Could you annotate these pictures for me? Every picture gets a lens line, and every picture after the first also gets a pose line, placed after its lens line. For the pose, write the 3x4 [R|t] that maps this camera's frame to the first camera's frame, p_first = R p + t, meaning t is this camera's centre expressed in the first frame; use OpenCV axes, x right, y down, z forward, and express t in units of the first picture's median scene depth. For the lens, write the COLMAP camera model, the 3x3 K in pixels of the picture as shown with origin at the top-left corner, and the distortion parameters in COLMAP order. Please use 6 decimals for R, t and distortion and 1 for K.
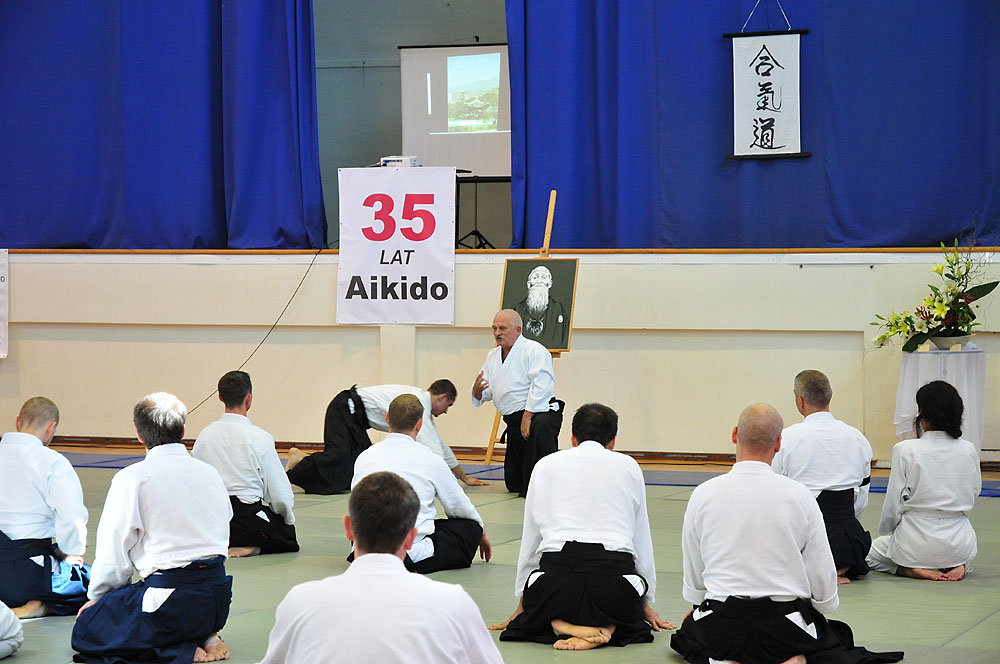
lens RADIAL K [[2566.3, 0, 503.6], [0, 2566.3, 355.8], [0, 0, 1]] dist [0.302804, -0.287190]
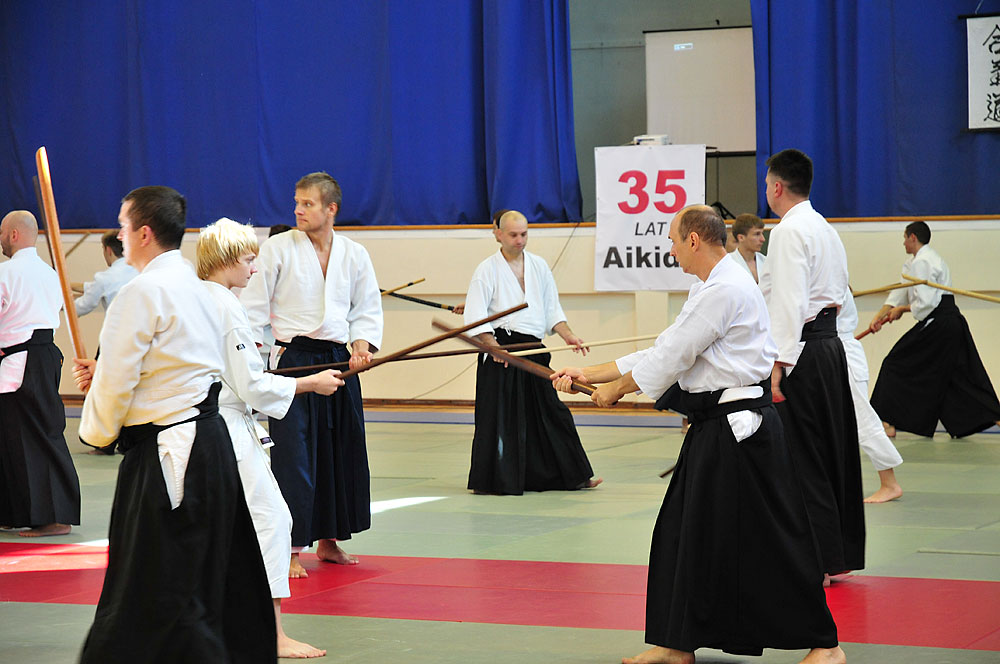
lens RADIAL K [[2790.1, 0, 503.1], [0, 2790.1, 352.3], [0, 0, 1]] dist [0.363151, 0.133249]
pose [[0.998178, -0.011298, -0.059272, -0.034346], [0.011716, 0.999909, 0.006700, 0.005031], [0.059191, -0.007382, 0.998219, -0.180343]]
